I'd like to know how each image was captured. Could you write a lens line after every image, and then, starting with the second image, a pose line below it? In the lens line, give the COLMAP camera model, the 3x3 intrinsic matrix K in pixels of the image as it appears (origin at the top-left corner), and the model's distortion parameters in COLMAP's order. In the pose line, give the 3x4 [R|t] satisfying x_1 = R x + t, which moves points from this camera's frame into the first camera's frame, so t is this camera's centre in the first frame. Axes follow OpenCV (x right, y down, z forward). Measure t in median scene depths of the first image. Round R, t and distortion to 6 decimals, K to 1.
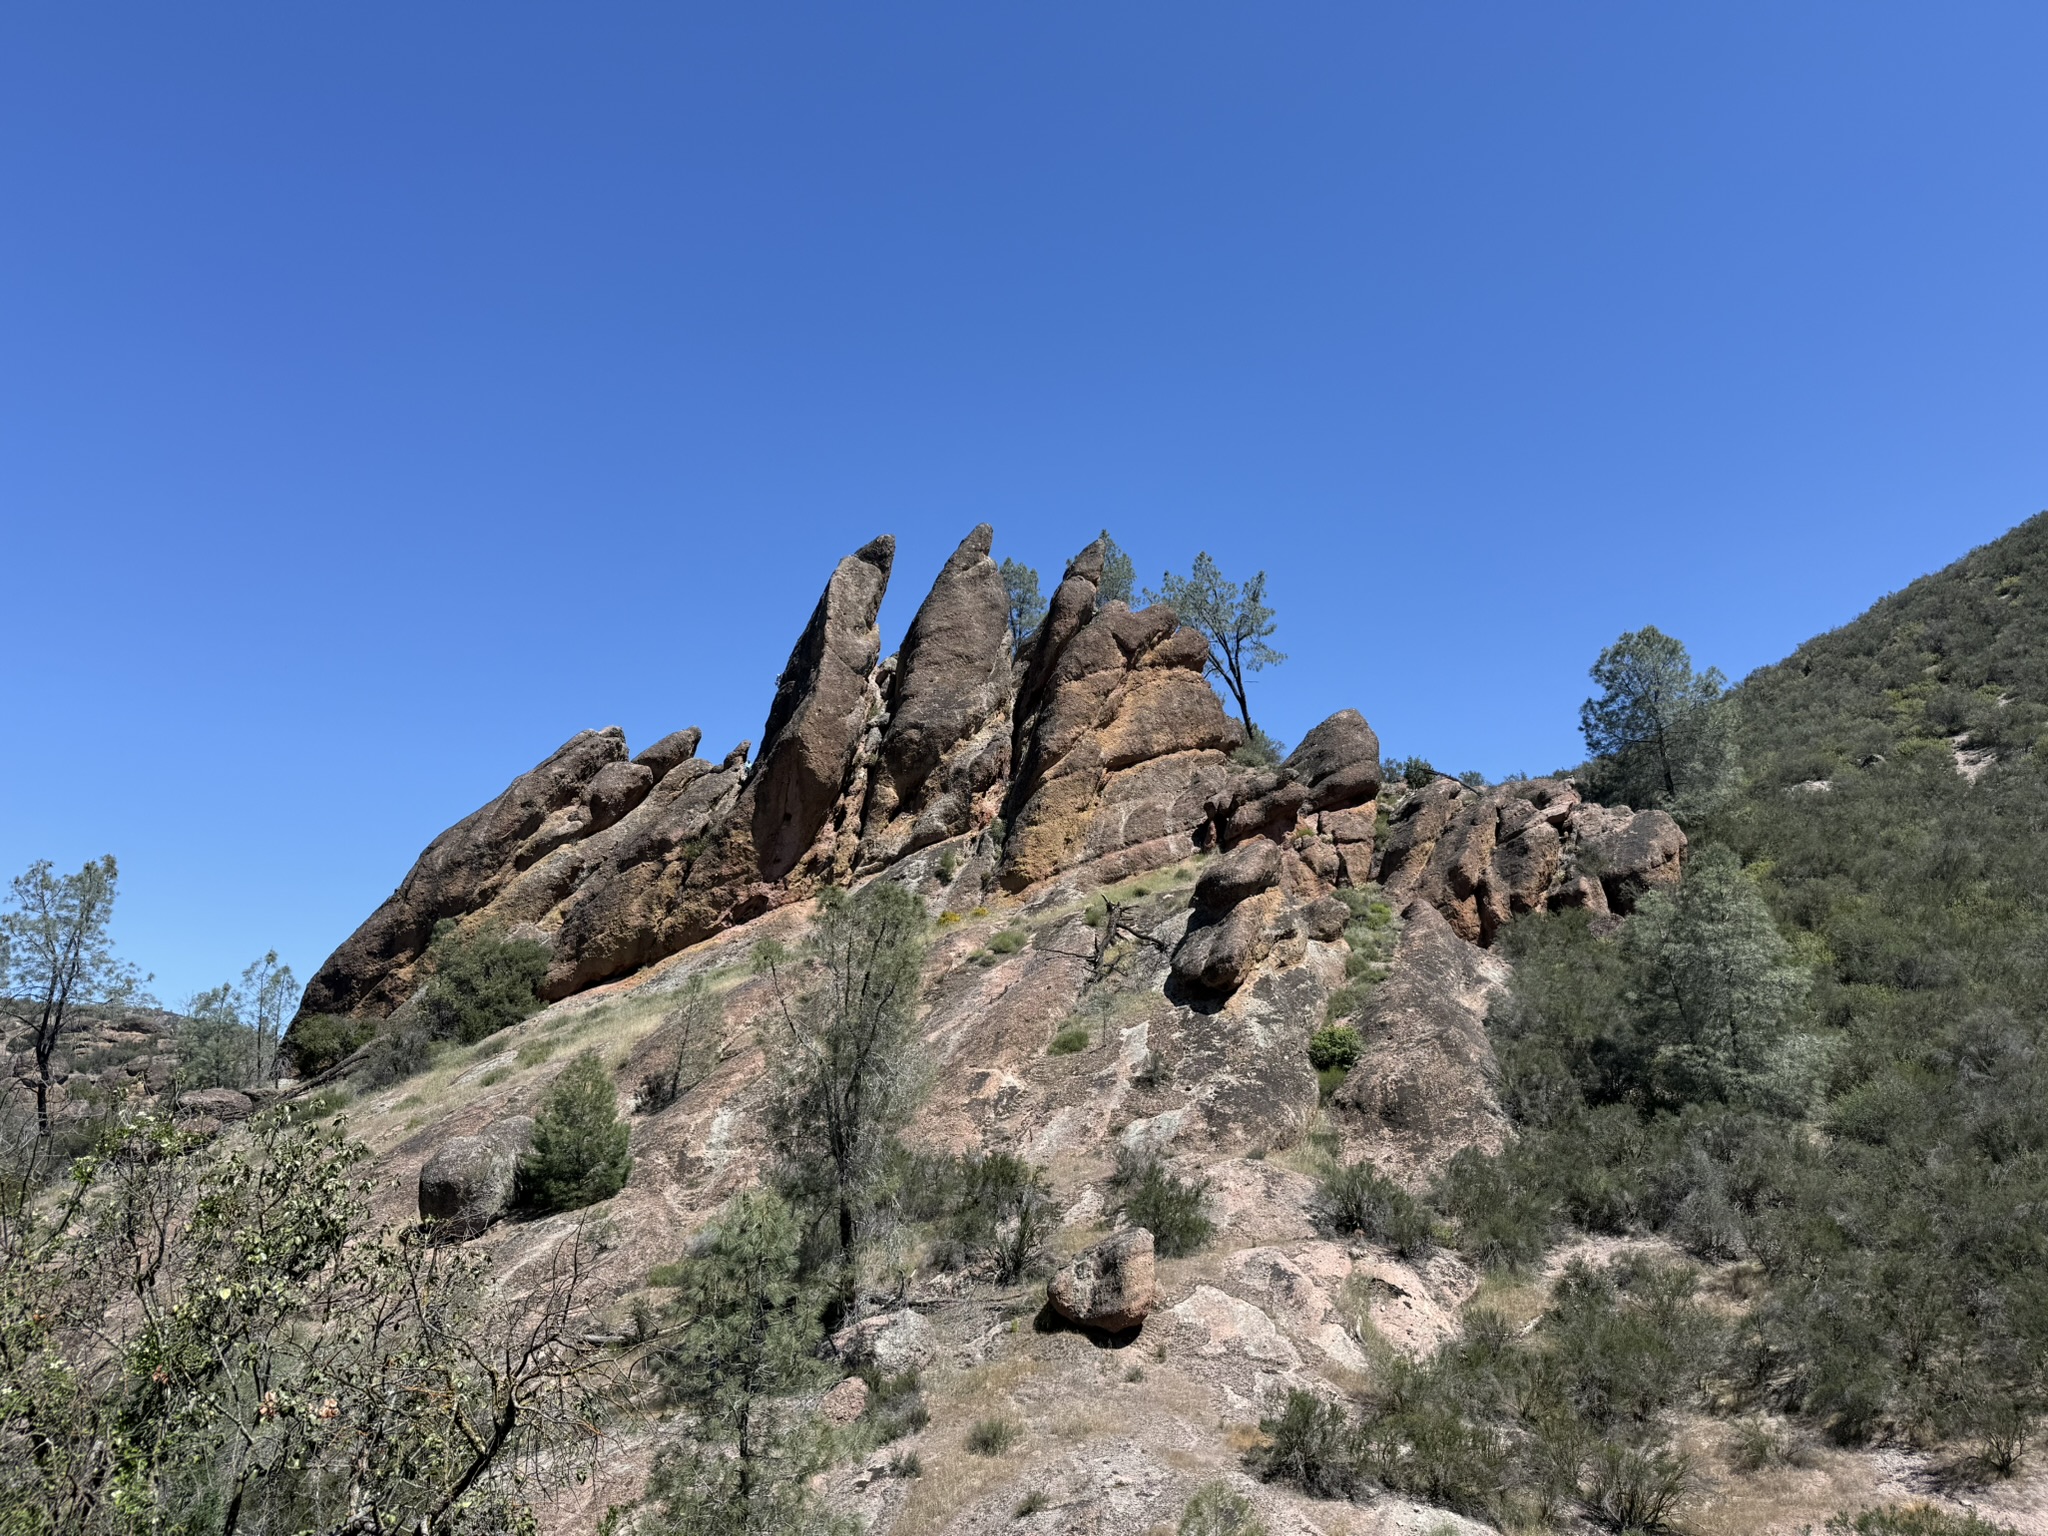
lens RADIAL K [[1446.5, 0, 1066.4], [0, 1446.5, 732.5], [0, 0, 1]] dist [0.055674, -0.083022]
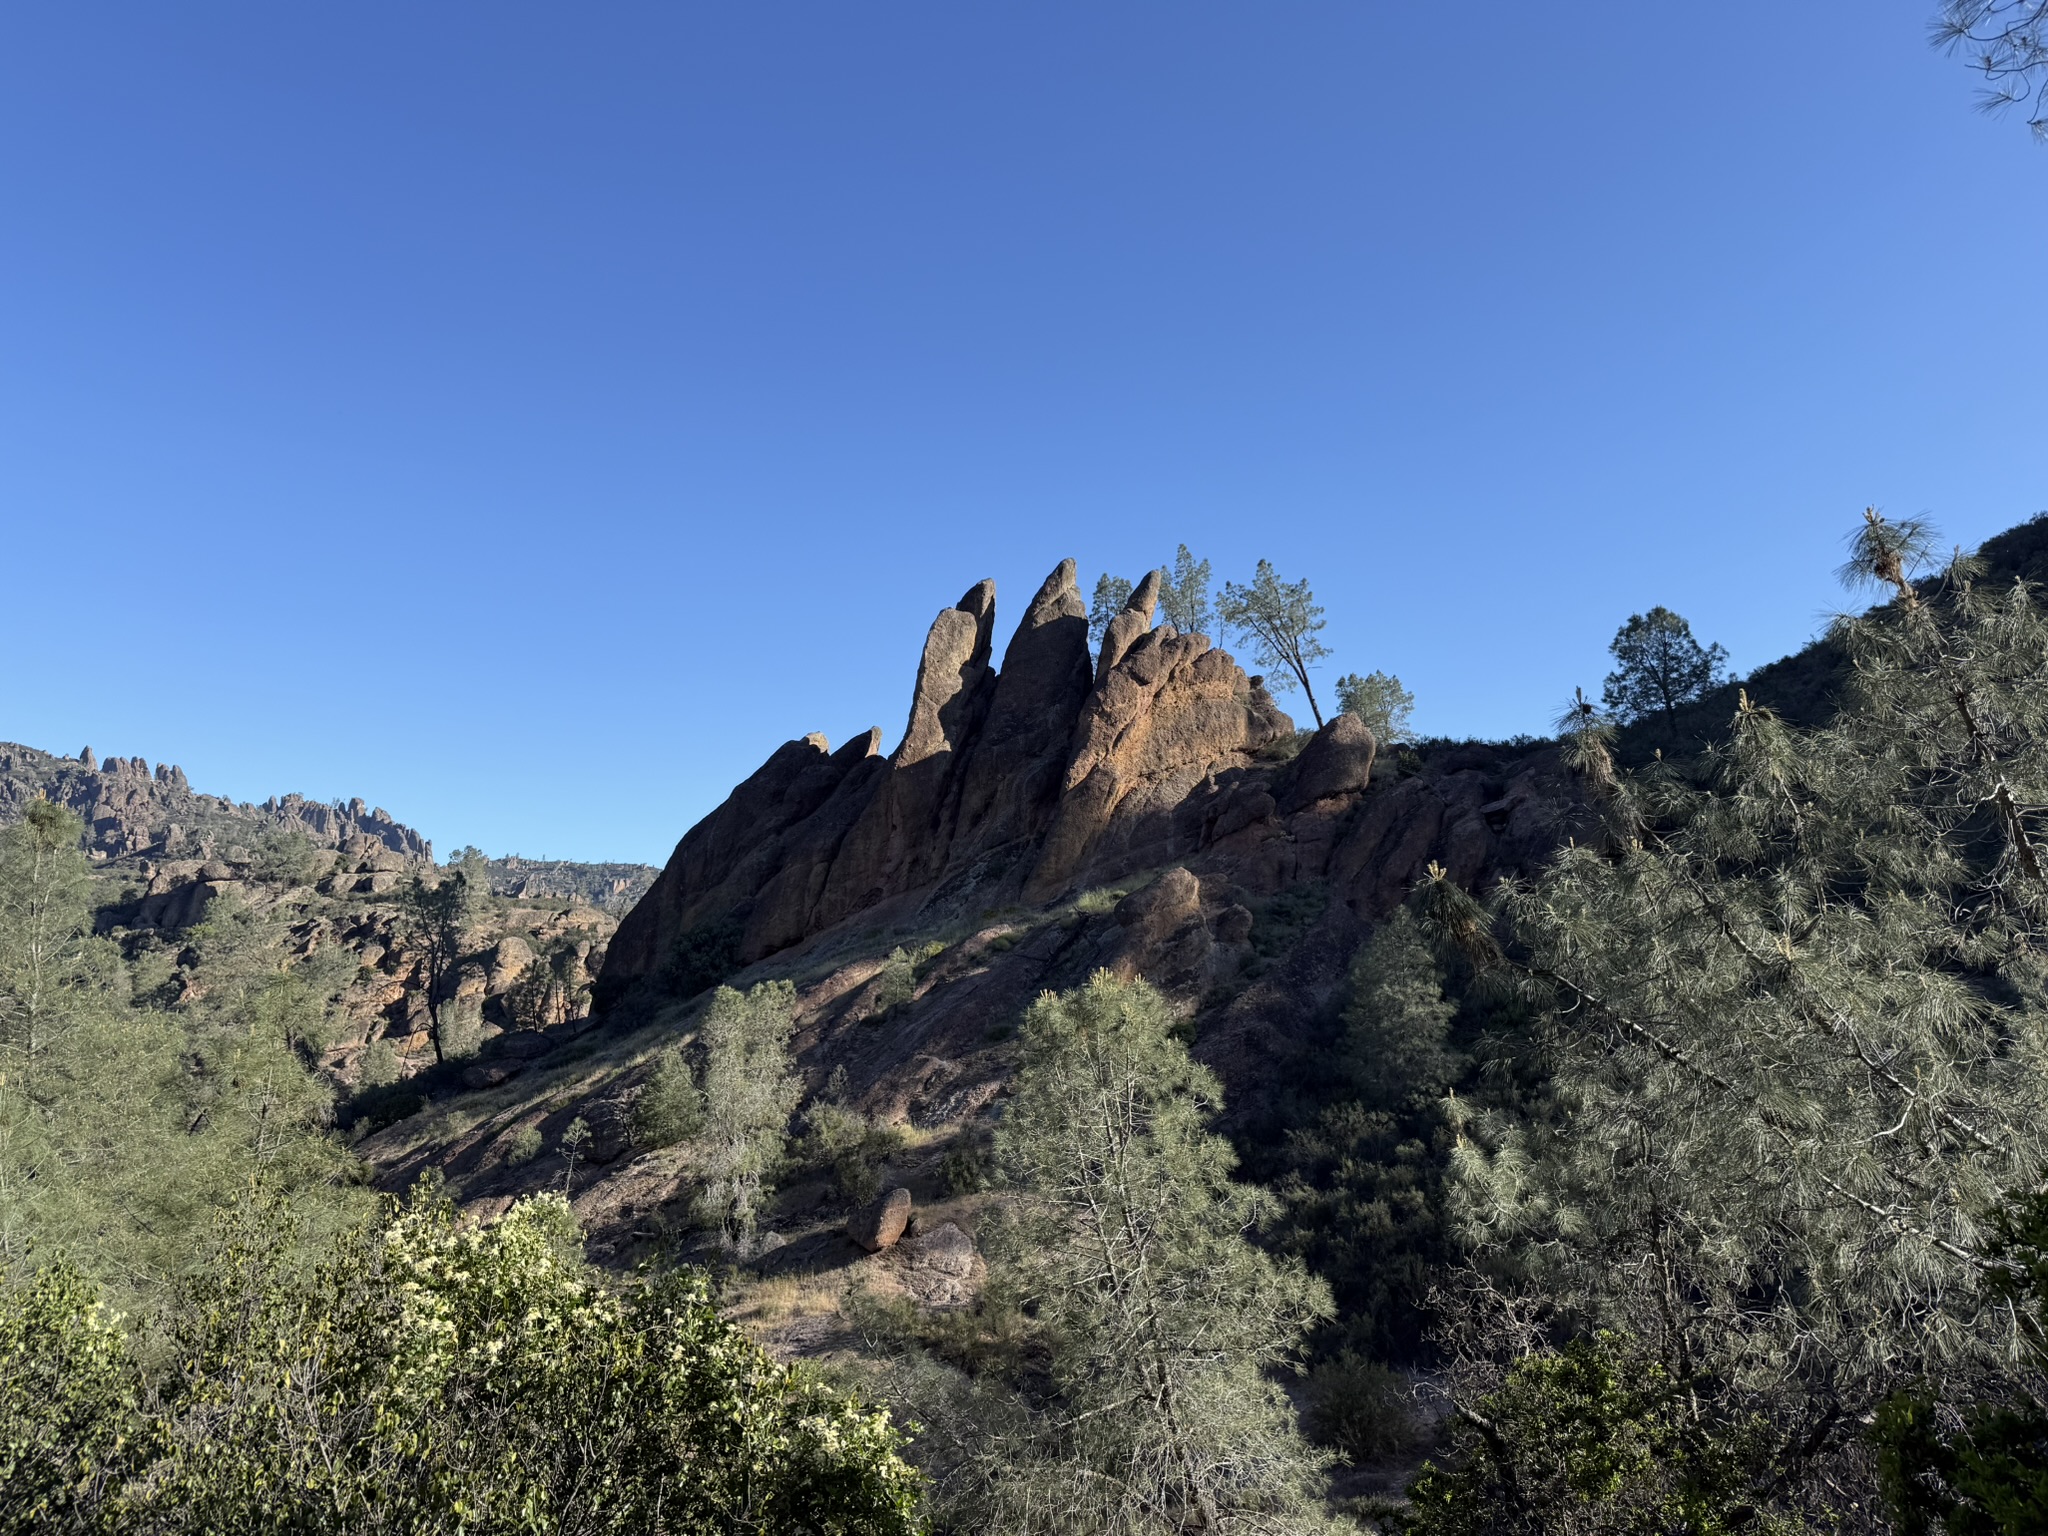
lens RADIAL K [[1446.5, 0, 1050.2], [0, 1446.5, 743.3], [0, 0, 1]] dist [0.055674, -0.083022]
pose [[0.959005, -0.044472, -0.279879, 0.324901], [0.078140, 0.990821, 0.110308, -0.156927], [0.272405, -0.127656, 0.953677, -0.222778]]
